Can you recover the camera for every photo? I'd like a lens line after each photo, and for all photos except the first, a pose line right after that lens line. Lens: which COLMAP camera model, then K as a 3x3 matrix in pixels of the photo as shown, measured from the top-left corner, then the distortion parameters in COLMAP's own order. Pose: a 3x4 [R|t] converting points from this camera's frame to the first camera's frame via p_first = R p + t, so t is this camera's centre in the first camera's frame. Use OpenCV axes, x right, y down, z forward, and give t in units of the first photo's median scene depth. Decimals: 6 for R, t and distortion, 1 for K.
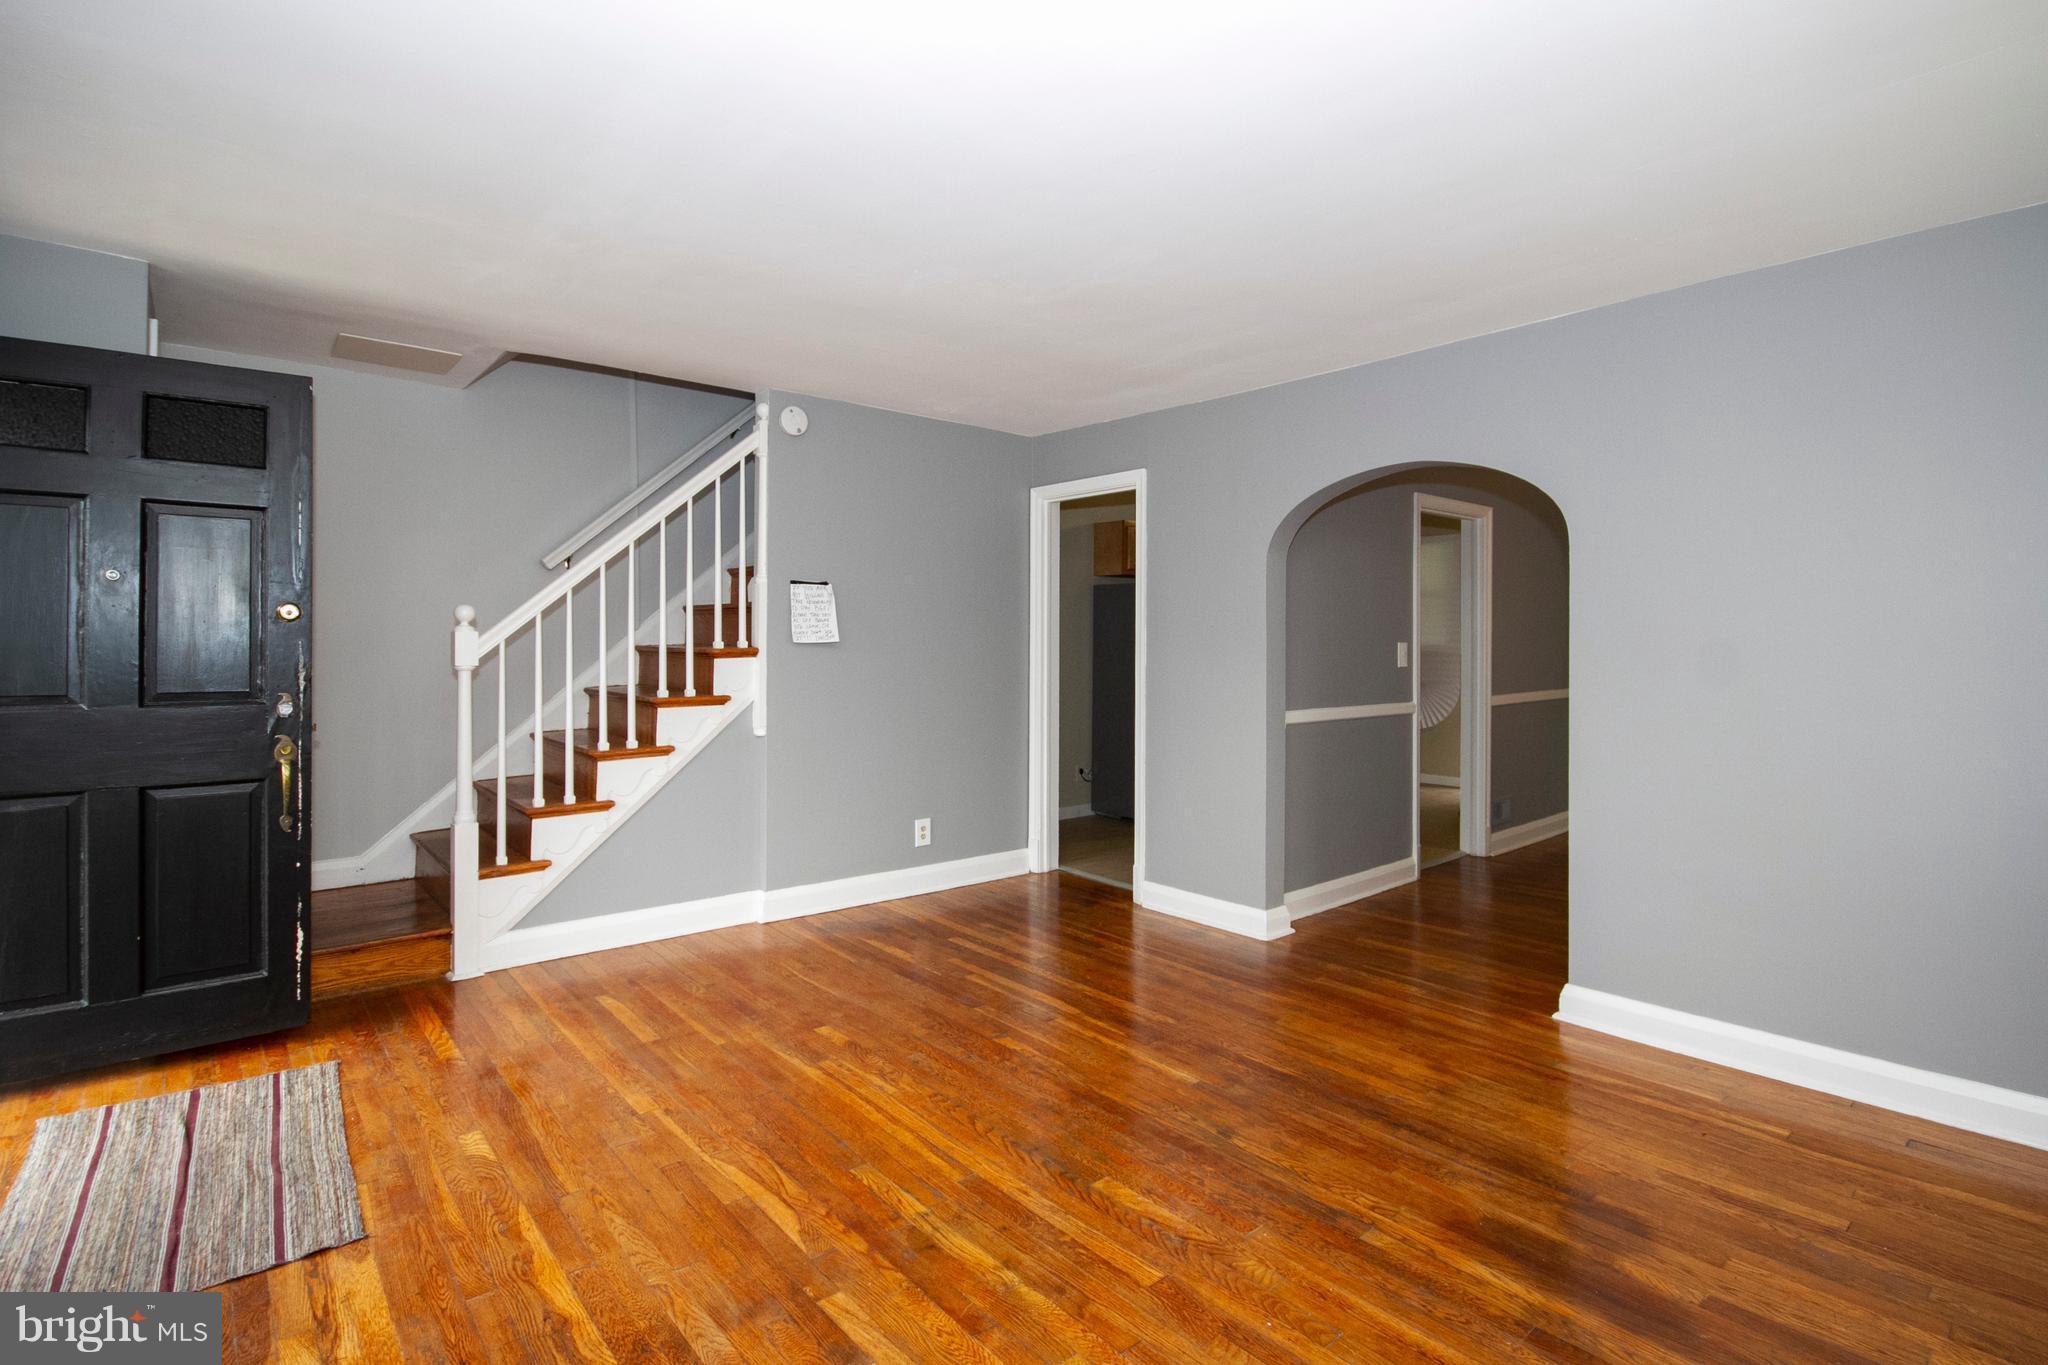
lens RADIAL K [[972.0, 0, 1033.1], [0, 972.0, 637.7], [0, 0, 1]] dist [-0.014917, 0.000051]
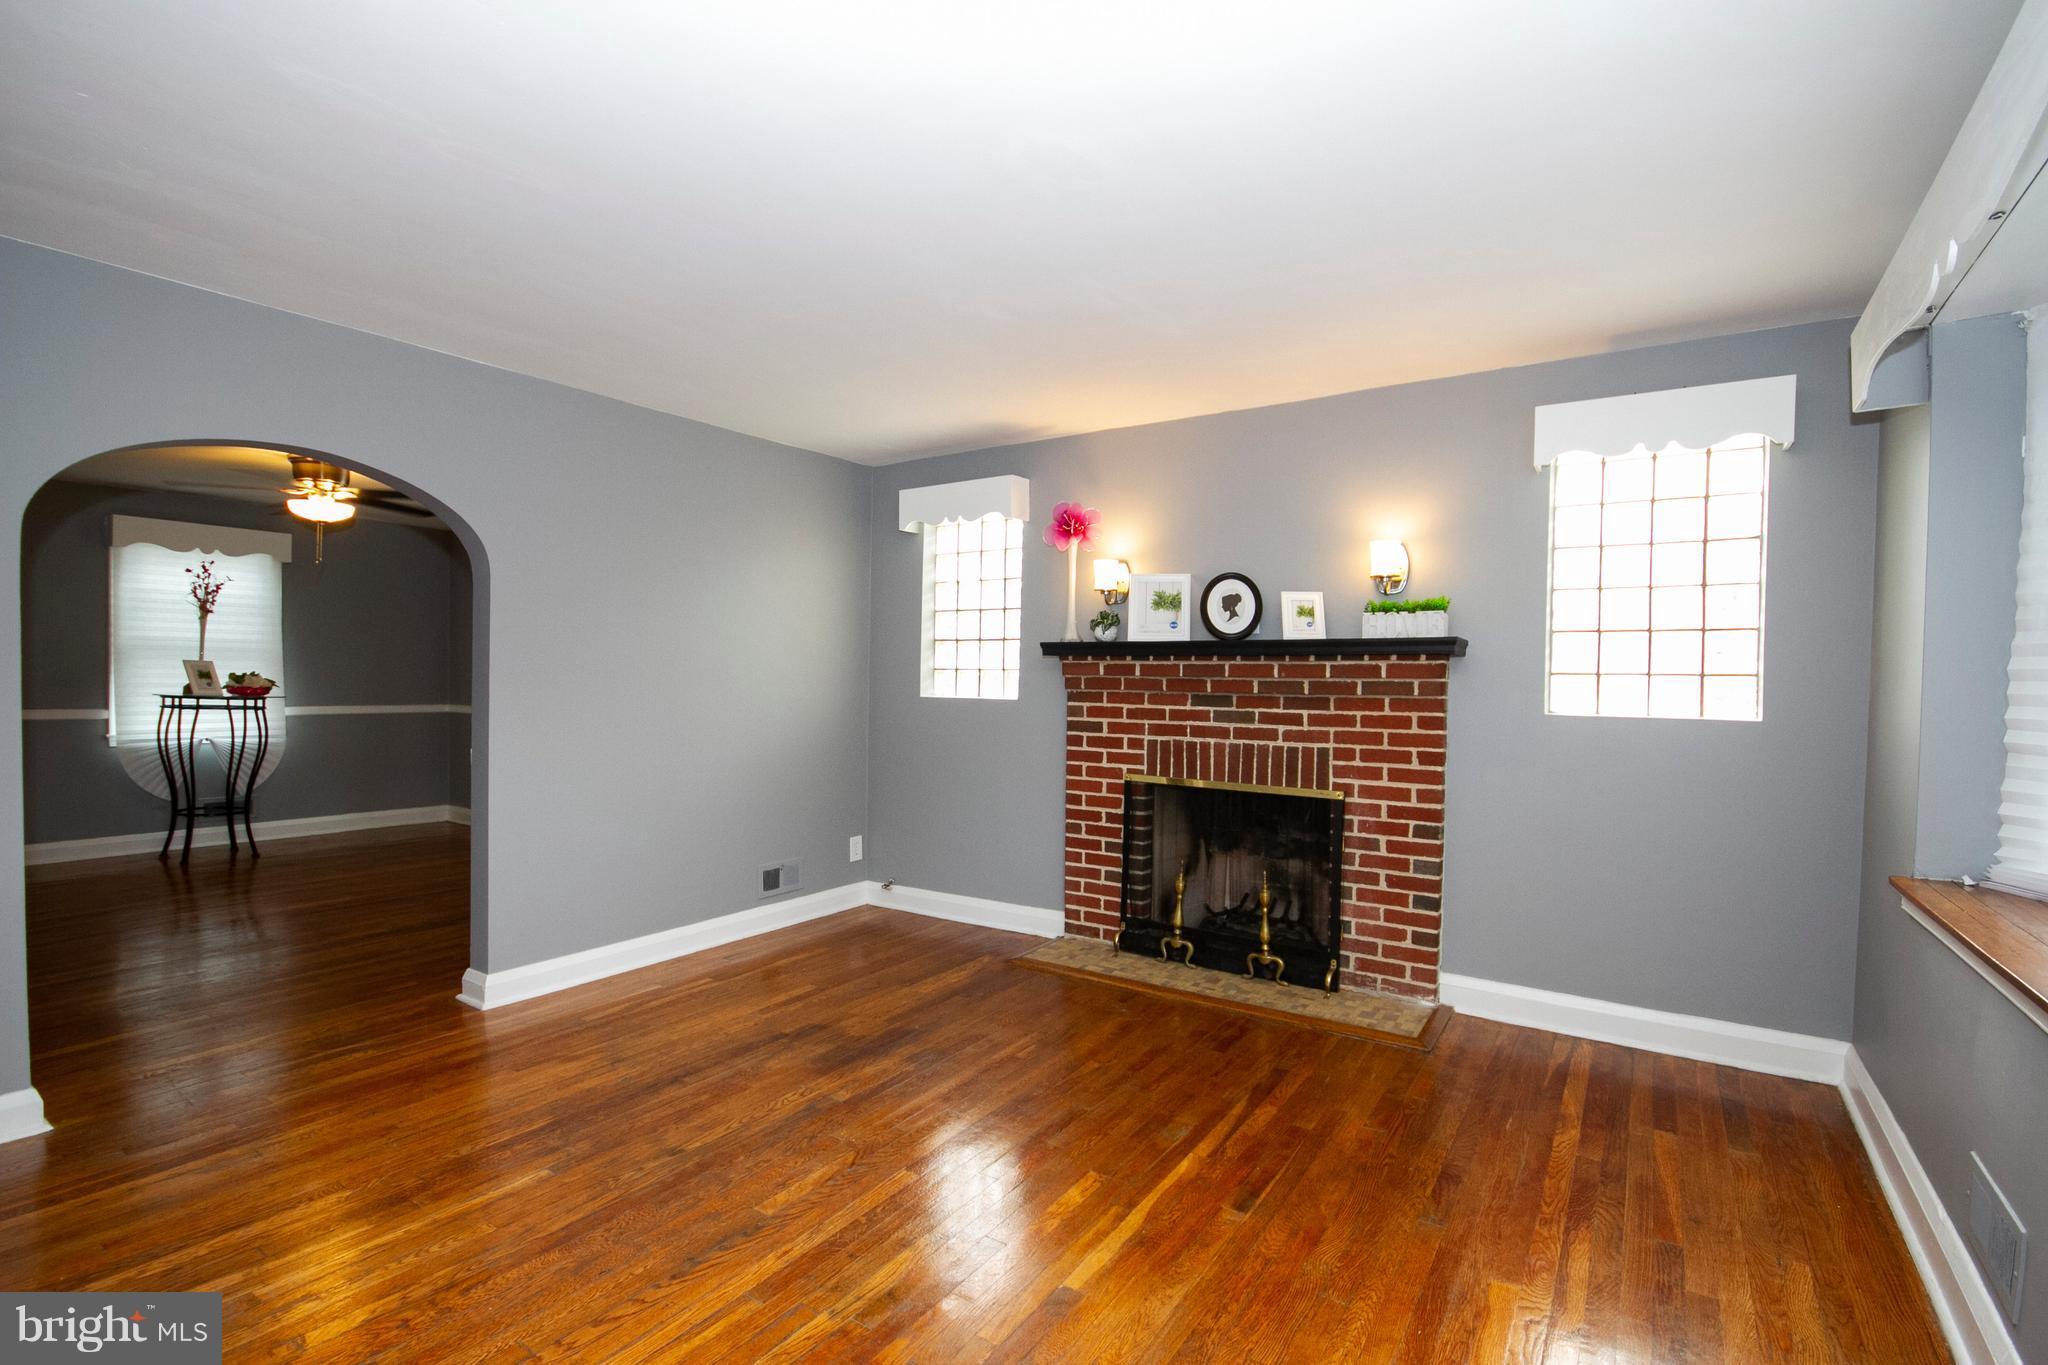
lens RADIAL K [[939.9, 0, 1031.9], [0, 939.9, 703.5], [0, 0, 1]] dist [-0.016814, -0.000187]
pose [[-0.267247, -0.034161, 0.963022, -0.645715], [-0.020399, 0.999348, 0.029788, 0.003359], [-0.963412, -0.011683, -0.267769, 0.704821]]
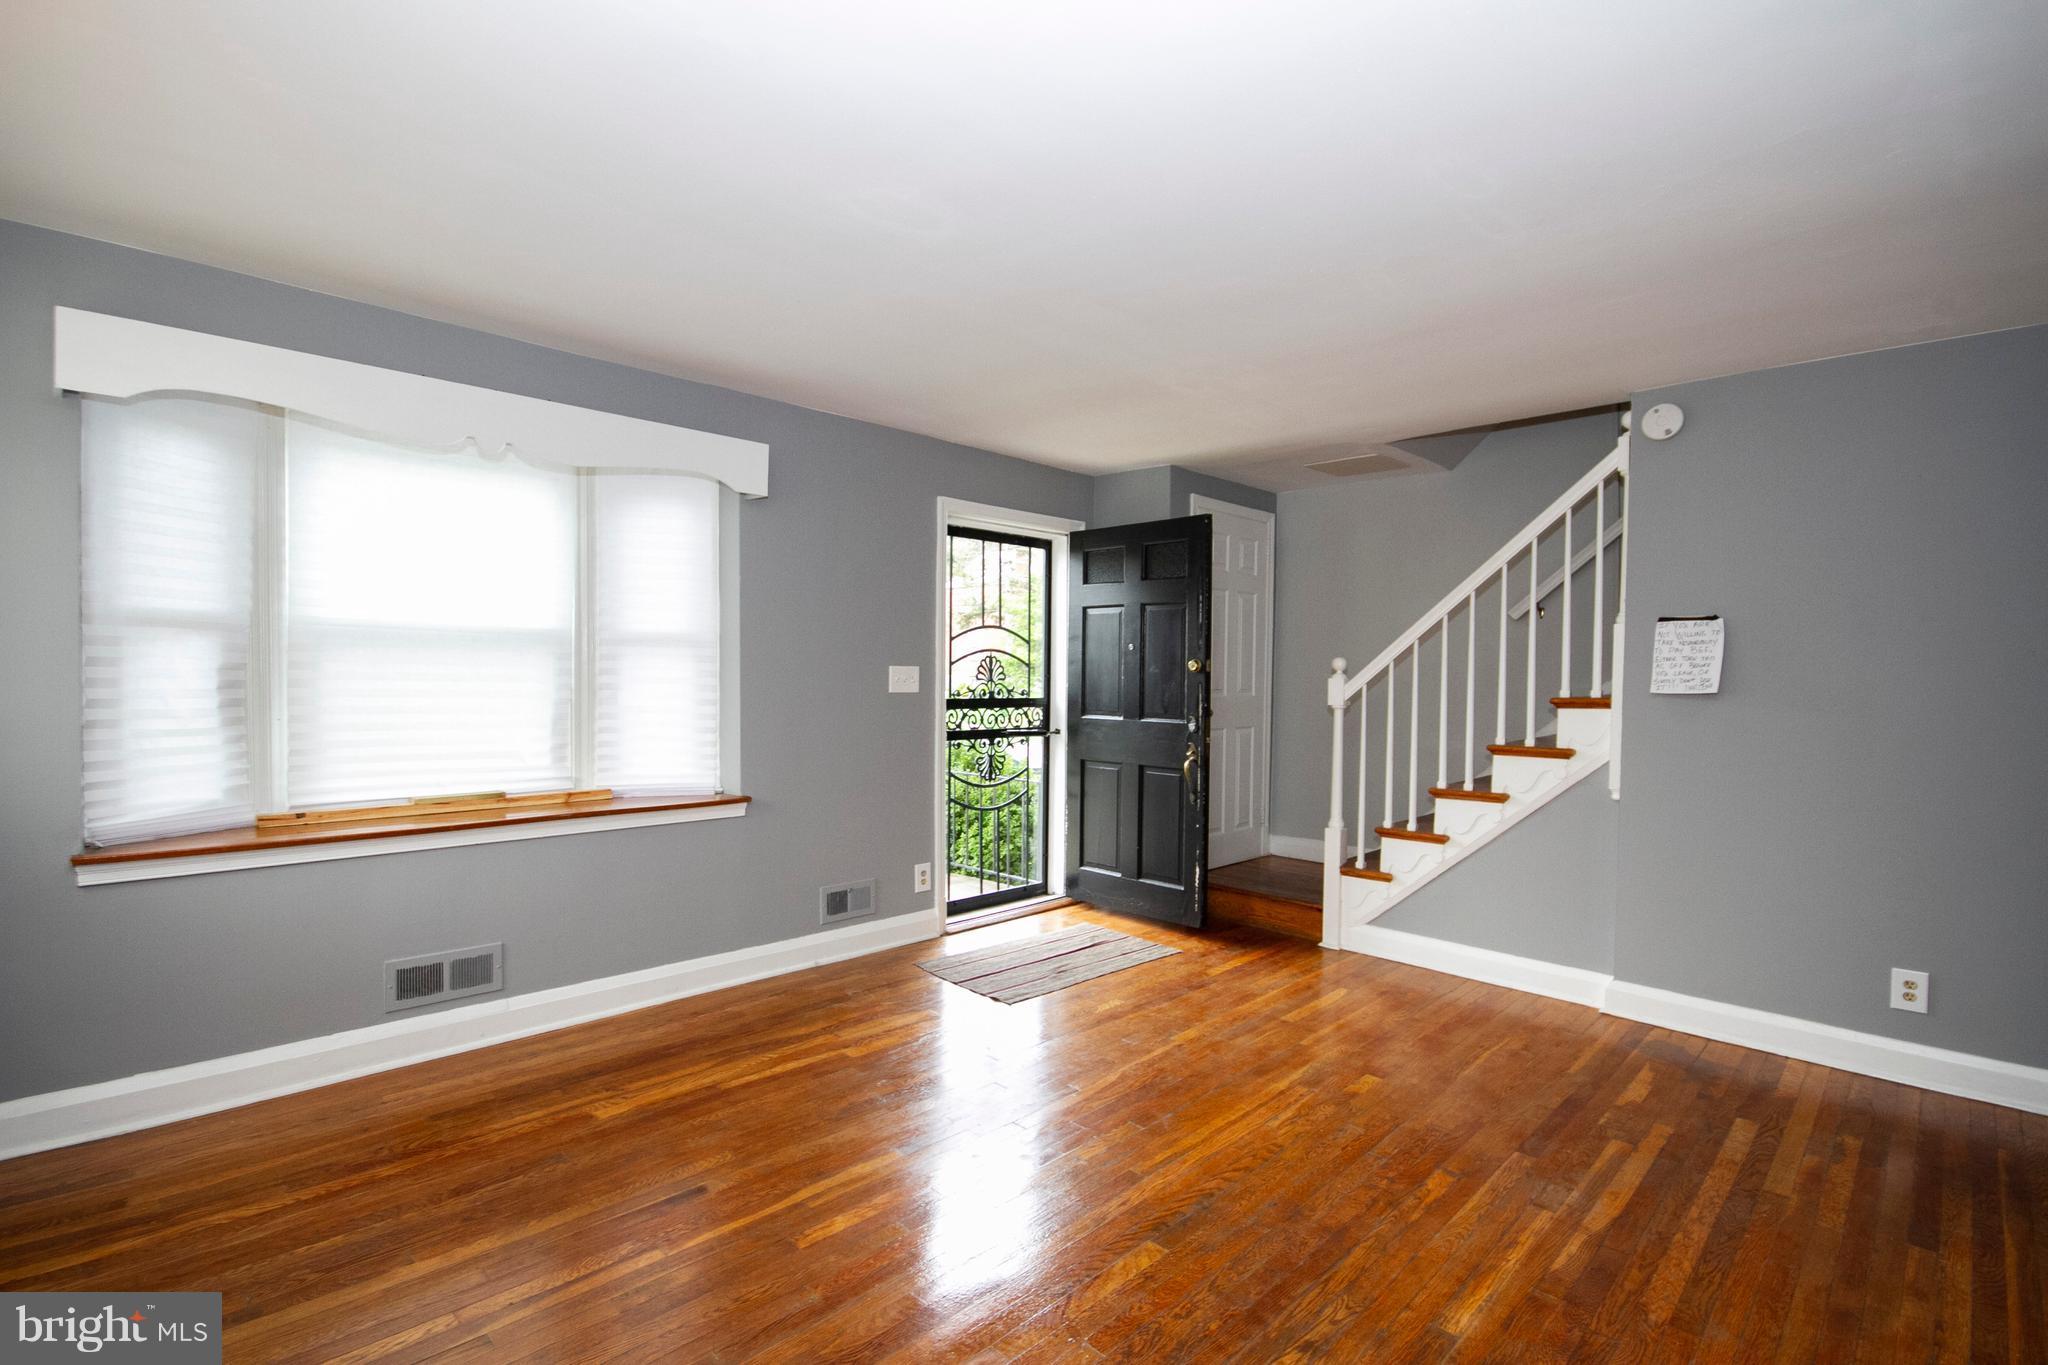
lens RADIAL K [[939.9, 0, 1031.9], [0, 939.9, 703.5], [0, 0, 1]] dist [-0.016814, -0.000187]
pose [[0.072874, 0.026183, -0.996997, 0.690804], [-0.008401, 0.999636, 0.025638, -0.002252], [0.997306, 0.006508, 0.073067, 0.567310]]
